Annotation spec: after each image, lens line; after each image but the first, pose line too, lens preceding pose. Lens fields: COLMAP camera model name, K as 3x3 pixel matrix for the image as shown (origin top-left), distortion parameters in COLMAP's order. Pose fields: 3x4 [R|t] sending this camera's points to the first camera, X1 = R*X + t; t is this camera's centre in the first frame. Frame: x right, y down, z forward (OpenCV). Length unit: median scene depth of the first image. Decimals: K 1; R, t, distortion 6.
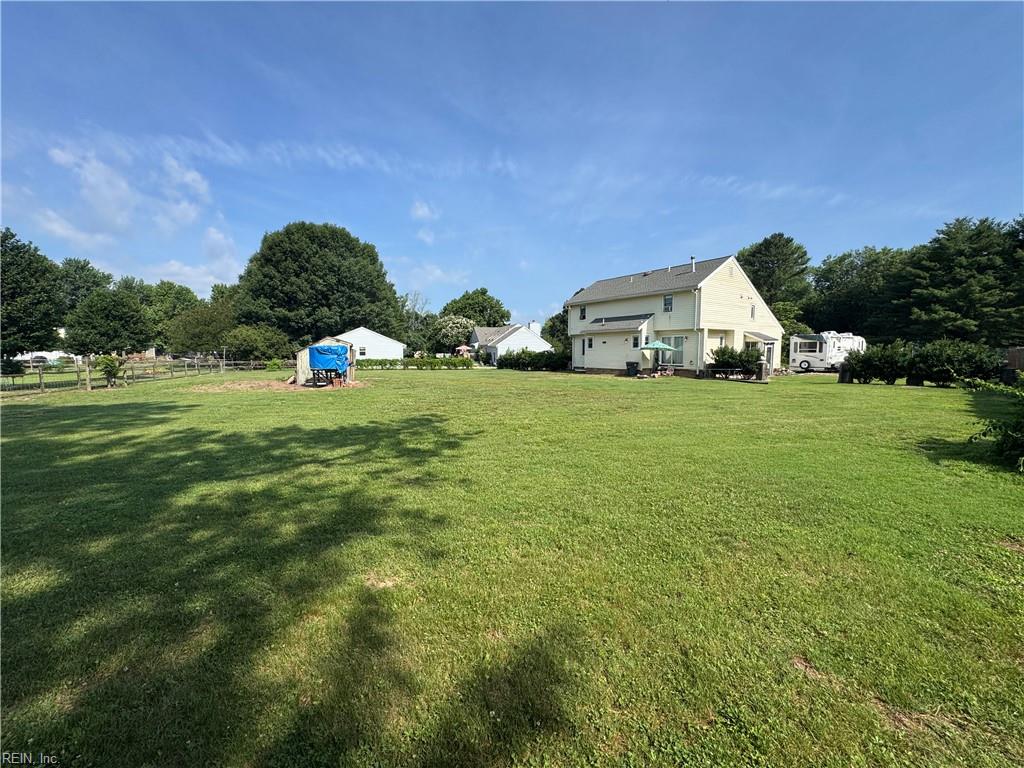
lens RADIAL K [[417.8, 0, 512.0], [0, 417.8, 384.0], [0, 0, 1]] dist [-0.000356, 0.000030]
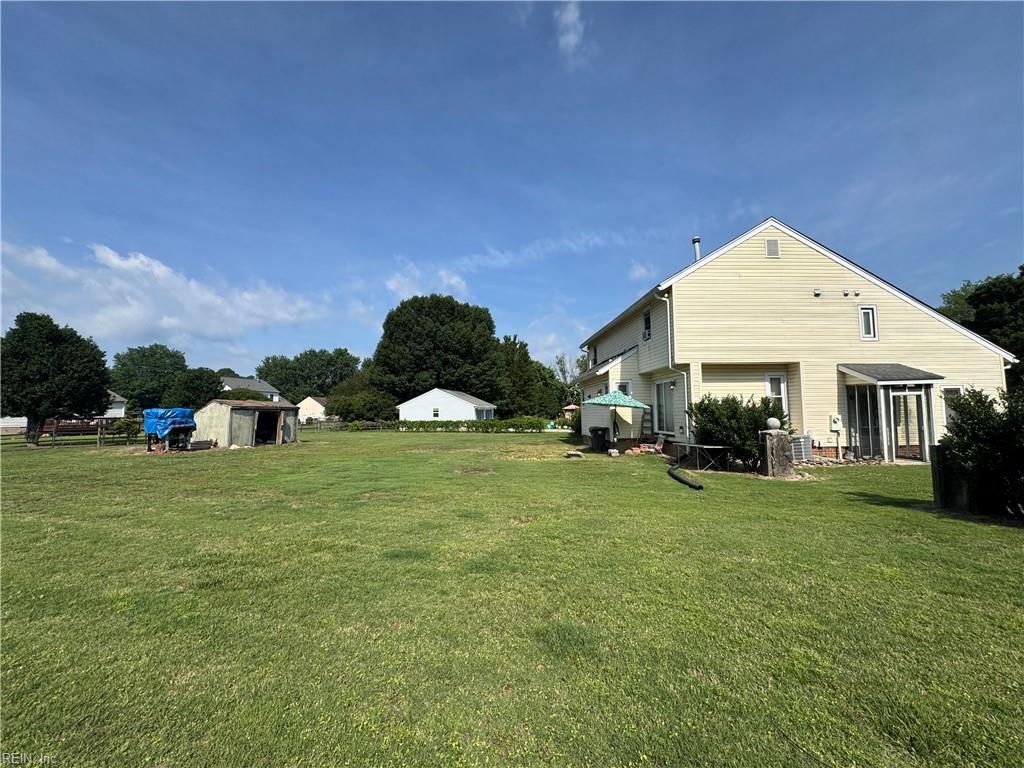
lens RADIAL K [[411.7, 0, 512.0], [0, 411.7, 384.0], [0, 0, 1]] dist [-0.002492, -0.000291]
pose [[0.846091, -0.045984, -0.531051, 0.498699], [-0.031077, 0.990322, -0.135265, -0.029973], [0.532132, 0.130950, 0.836473, 0.426807]]
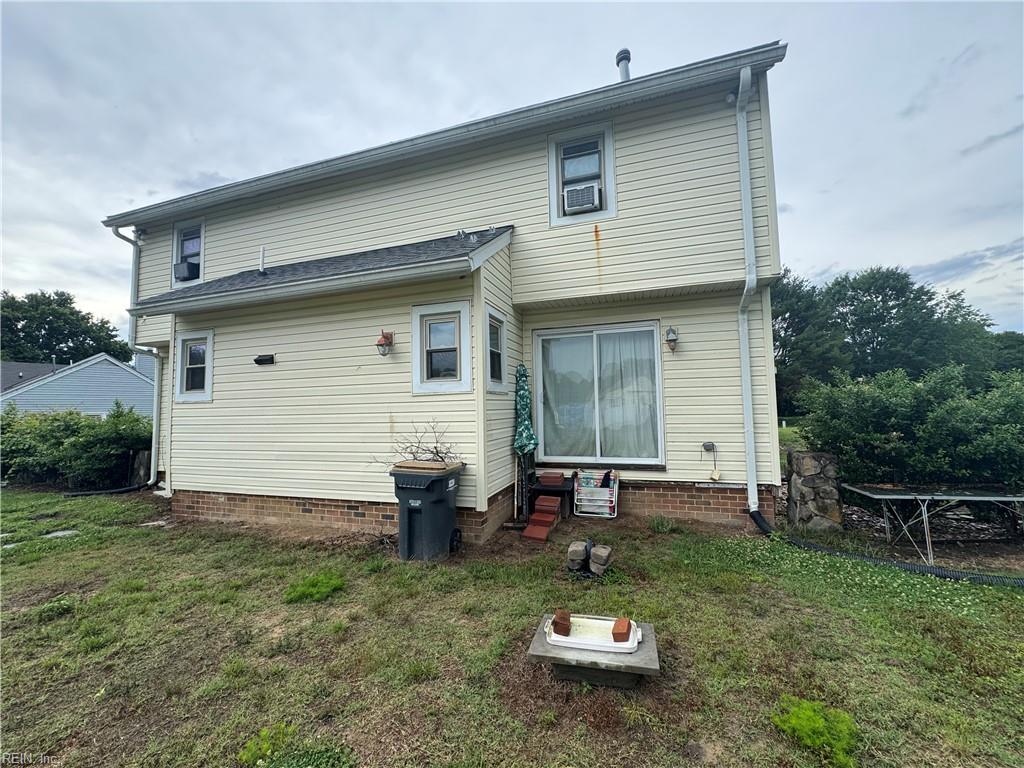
lens RADIAL K [[411.7, 0, 512.0], [0, 411.7, 384.0], [0, 0, 1]] dist [-0.002492, -0.000291]
pose [[0.803183, 0.023631, 0.595263, 0.216183], [0.065503, 0.989651, -0.127671, -0.060947], [-0.592120, 0.141535, 0.793323, 0.845444]]
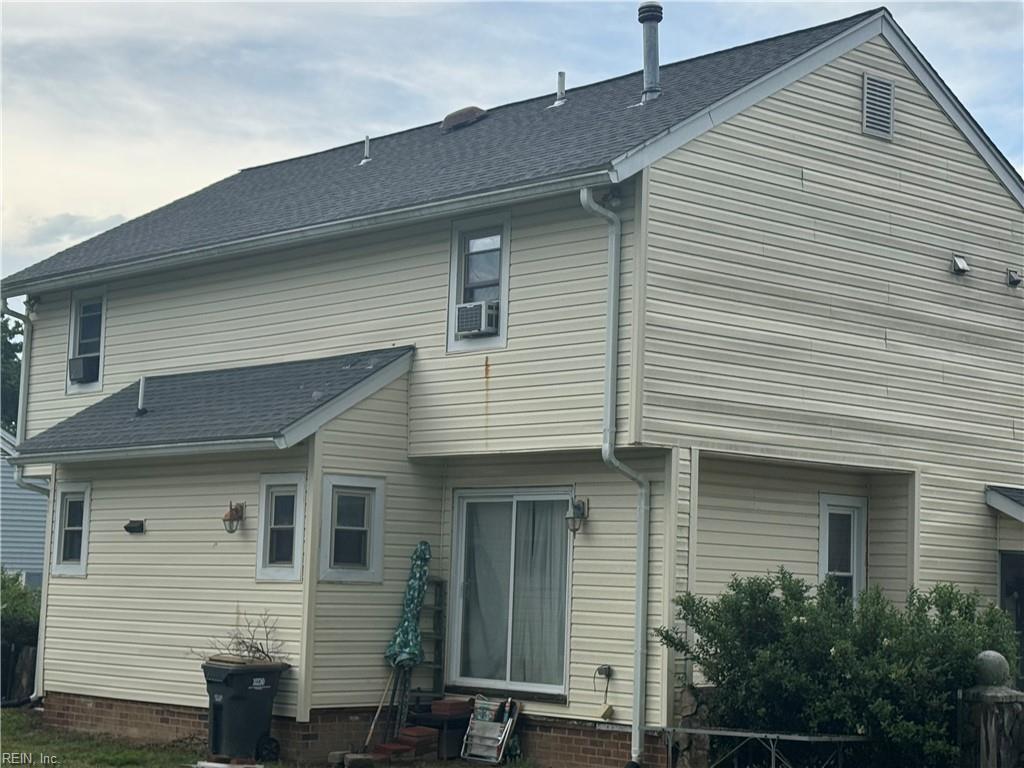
lens RADIAL K [[1953.3, 0, 512.0], [0, 1953.3, 384.0], [0, 0, 1]] dist [0.155023, -0.053575]
pose [[0.993004, 0.044059, 0.109555, 0.299615], [-0.023331, 0.982700, -0.183730, -0.023531], [-0.115754, 0.179889, 0.976853, 0.292361]]
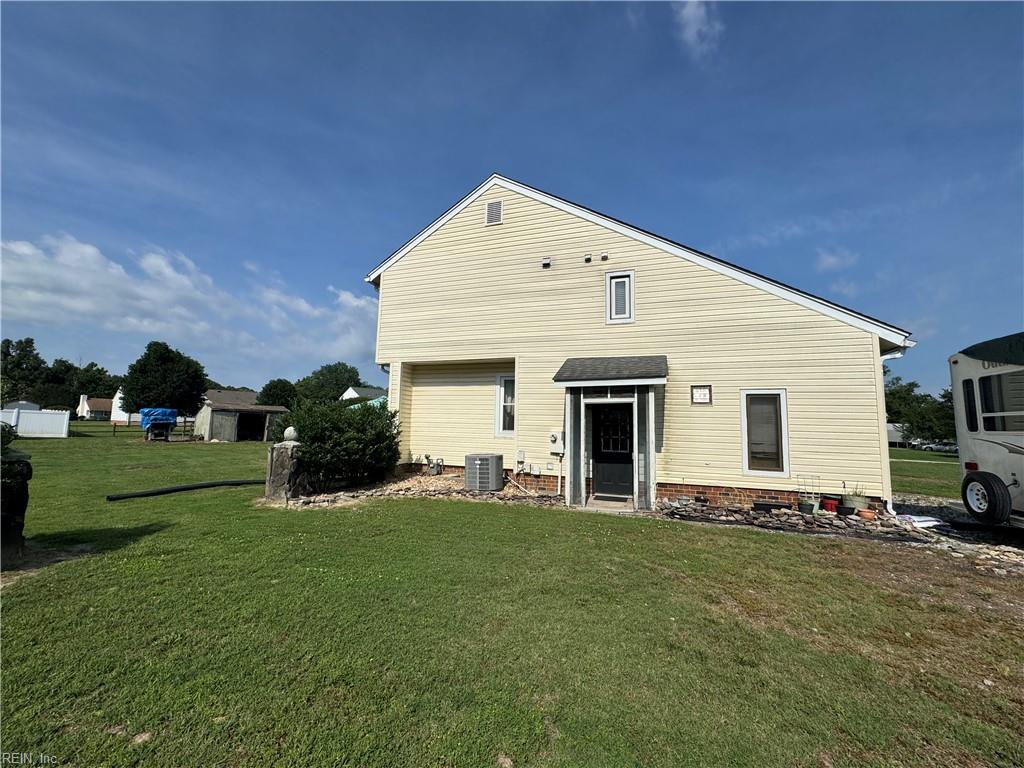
lens RADIAL K [[404.6, 0, 508.6], [0, 404.6, 387.0], [0, 0, 1]] dist [-0.011884, -0.000156]
pose [[0.583610, -0.058791, -0.809903, 0.800999], [-0.084374, 0.987587, -0.132488, -0.058065], [0.807639, 0.145656, 0.571405, 0.792842]]
